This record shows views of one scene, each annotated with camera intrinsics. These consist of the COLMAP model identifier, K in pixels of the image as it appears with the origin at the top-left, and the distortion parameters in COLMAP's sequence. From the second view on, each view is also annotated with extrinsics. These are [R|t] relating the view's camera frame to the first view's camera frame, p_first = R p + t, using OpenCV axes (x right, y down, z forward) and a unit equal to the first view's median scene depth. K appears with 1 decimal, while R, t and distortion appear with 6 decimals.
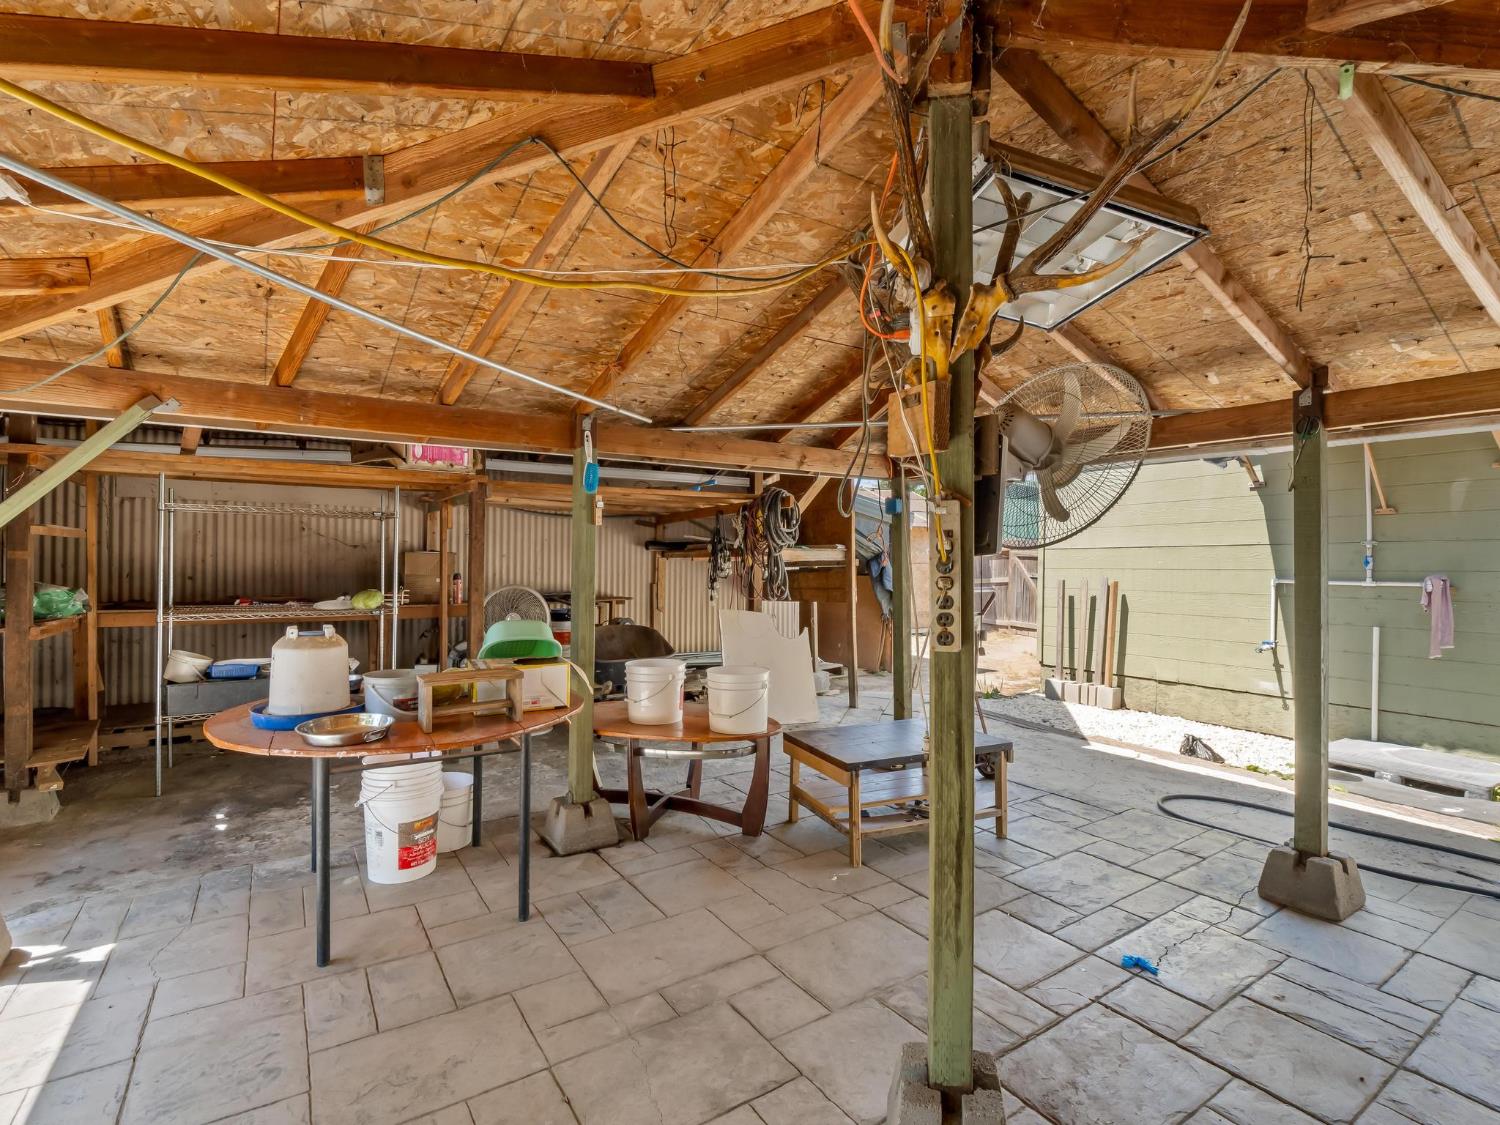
lens RADIAL K [[735.4, 0, 757.0], [0, 735.4, 556.0], [0, 0, 1]] dist [-0.006819, -0.001089]
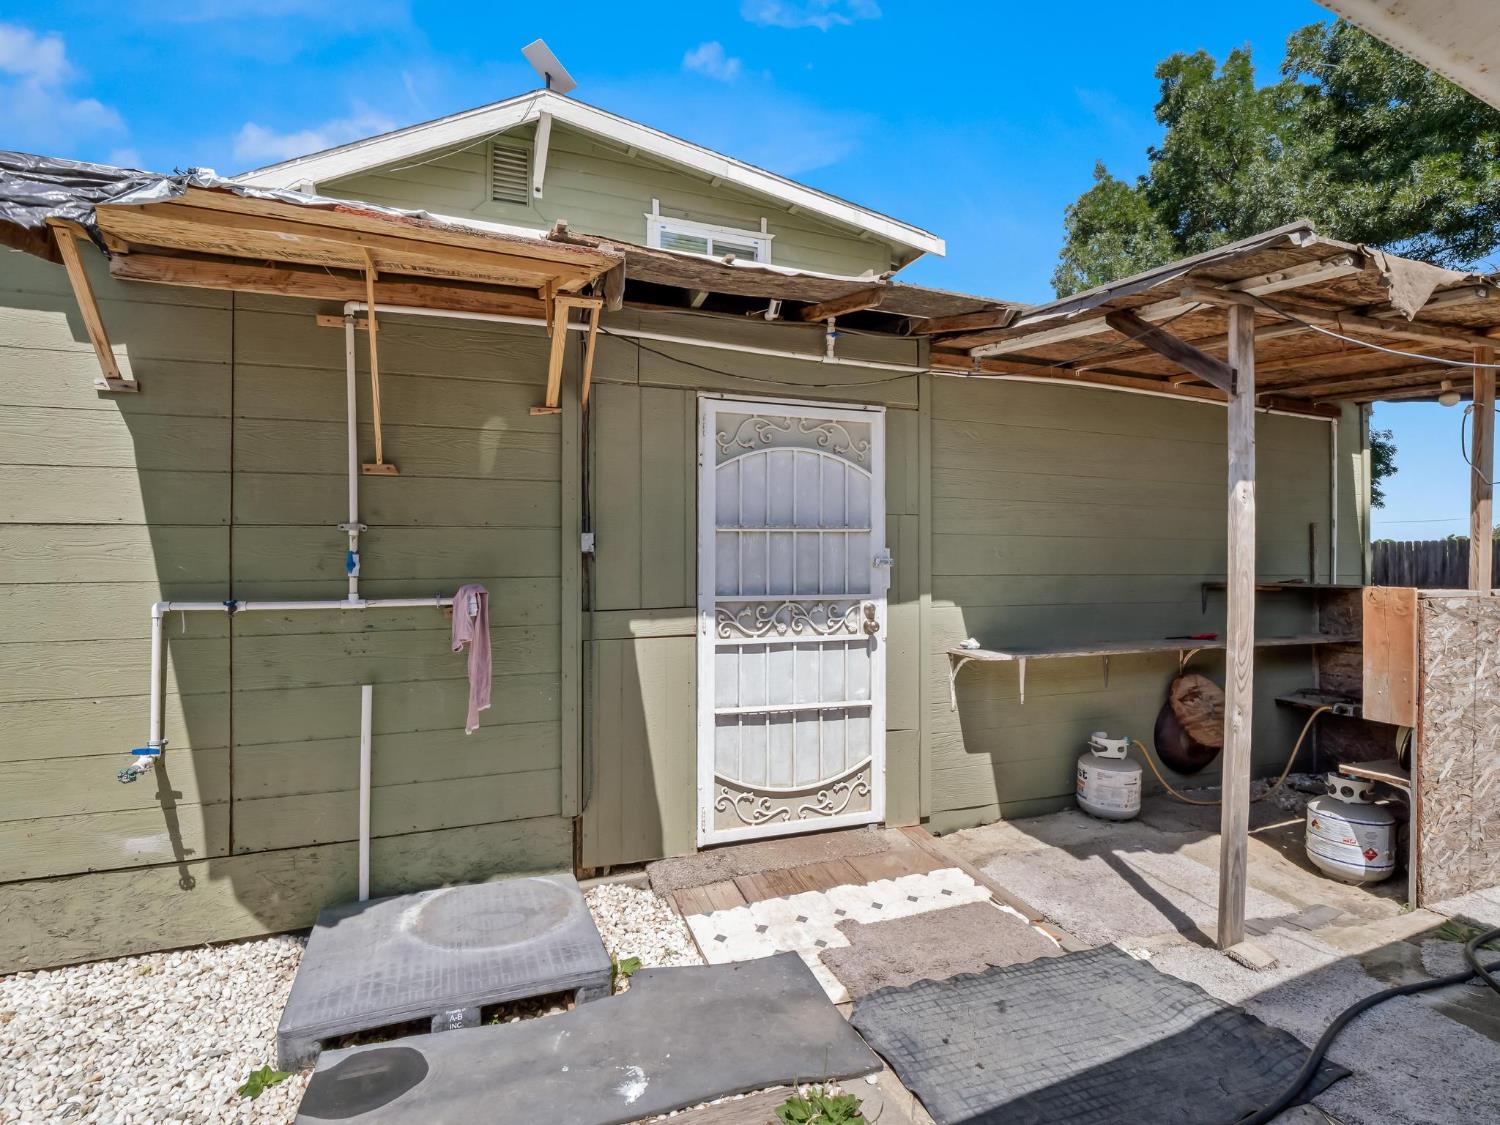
lens RADIAL K [[735.4, 0, 753.7], [0, 735.4, 558.1], [0, 0, 1]] dist [-0.006819, -0.001089]
pose [[0.199323, 0.001096, 0.979933, 0.375614], [-0.001277, 0.999999, -0.000859, 0.004619], [-0.979933, -0.001080, 0.199324, 0.612036]]
